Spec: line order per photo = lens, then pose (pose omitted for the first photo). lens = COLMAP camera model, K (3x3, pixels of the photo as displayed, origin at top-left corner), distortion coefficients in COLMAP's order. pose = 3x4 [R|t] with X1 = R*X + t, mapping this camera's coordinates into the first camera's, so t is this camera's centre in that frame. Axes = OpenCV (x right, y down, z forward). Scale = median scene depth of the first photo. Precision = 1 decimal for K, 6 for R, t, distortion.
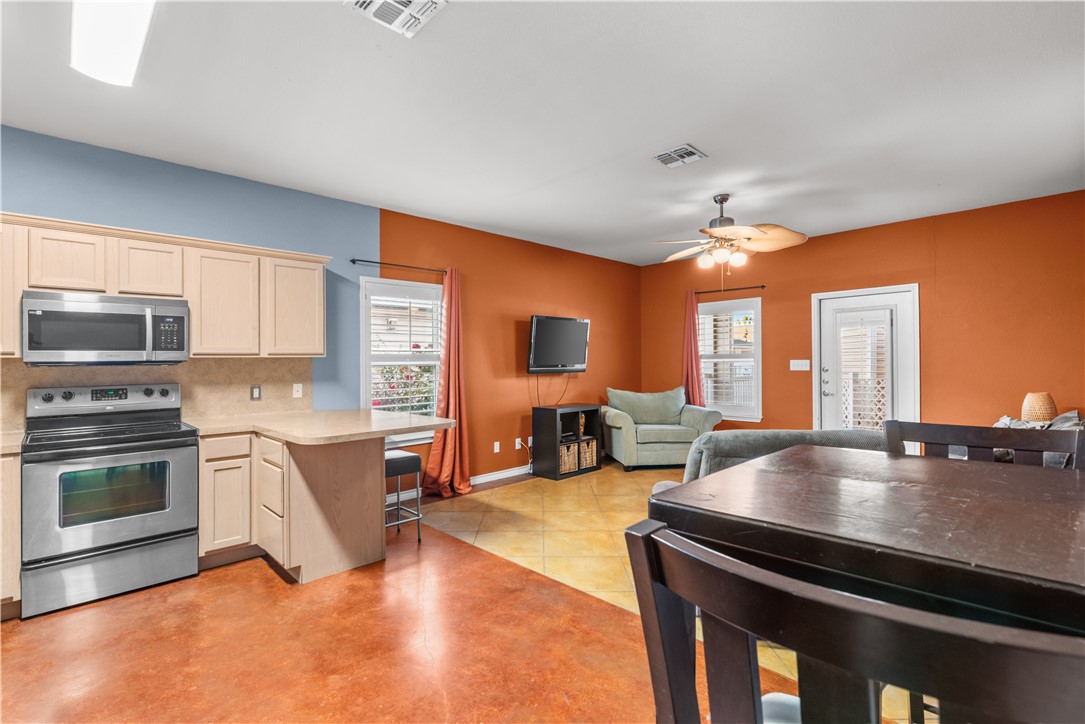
lens RADIAL K [[501.7, 0, 542.5], [0, 501.7, 362.0], [0, 0, 1]] dist [-0.003710, -0.000296]
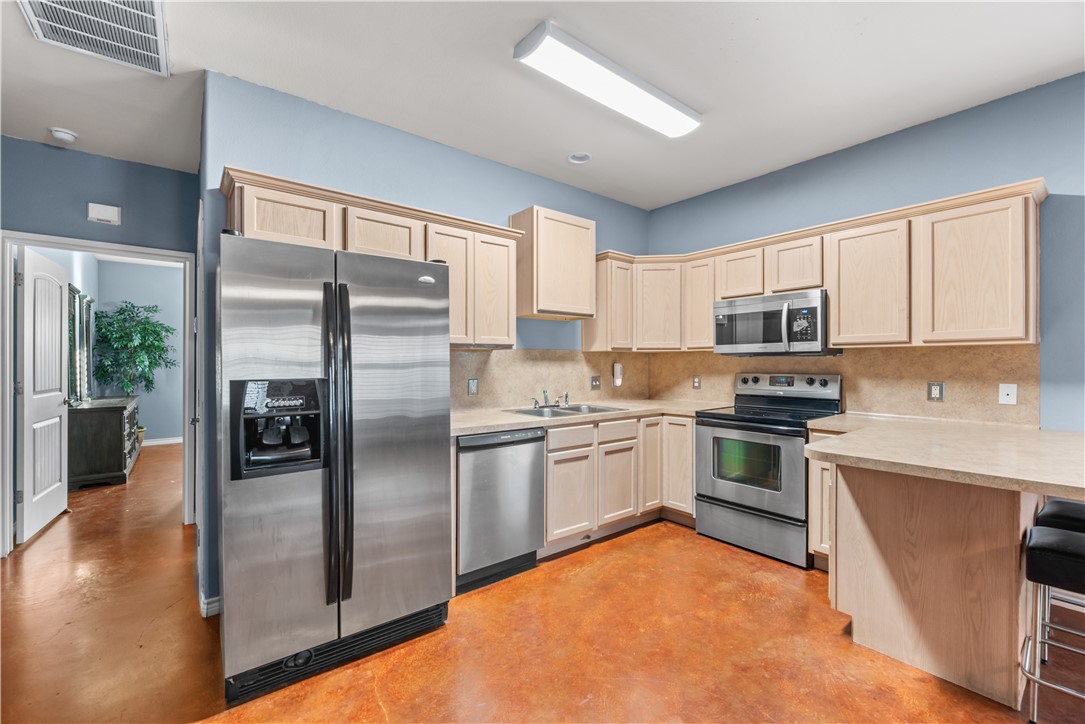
lens RADIAL K [[453.7, 0, 544.6], [0, 453.7, 365.0], [0, 0, 1]] dist [-0.003205, 0.000009]
pose [[-0.109958, 0.020608, -0.993723, 0.183575], [0.004734, 0.999785, 0.020210, 0.002764], [0.993925, -0.002482, -0.110032, 0.439538]]
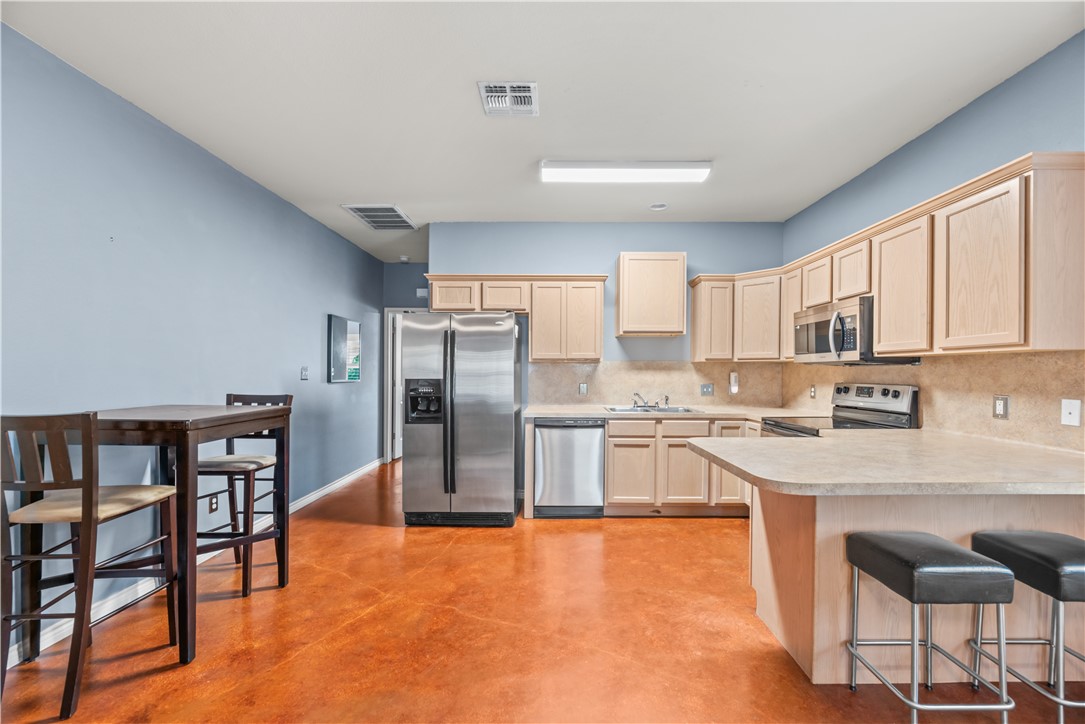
lens RADIAL K [[444.7, 0, 554.5], [0, 444.7, 376.0], [0, 0, 1]] dist [0.000037, -0.000320]
pose [[-0.700099, 0.020969, -0.713737, 0.232967], [0.009834, 0.999757, 0.019726, 0.003477], [0.713978, 0.006791, -0.700136, 0.923739]]
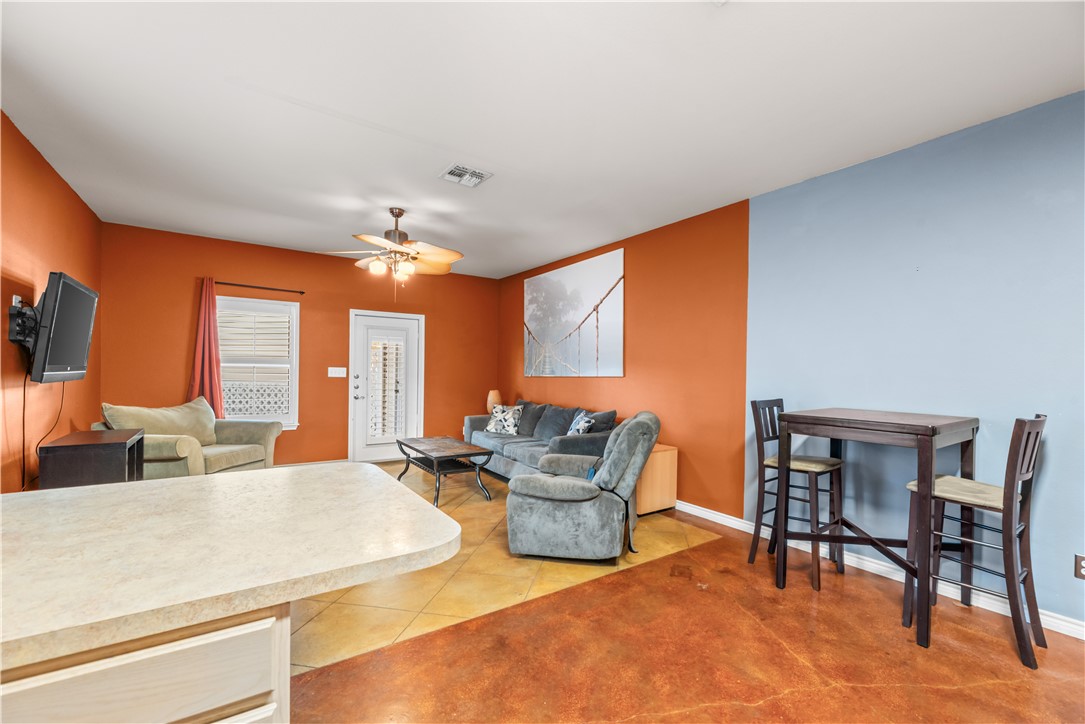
lens RADIAL K [[448.3, 0, 543.2], [0, 448.3, 385.0], [0, 0, 1]] dist [0.001568, 0.000128]
pose [[0.175956, -0.015972, 0.984268, -0.530297], [-0.020714, 0.999587, 0.019924, 0.007506], [-0.984180, -0.023894, 0.175552, 0.557122]]
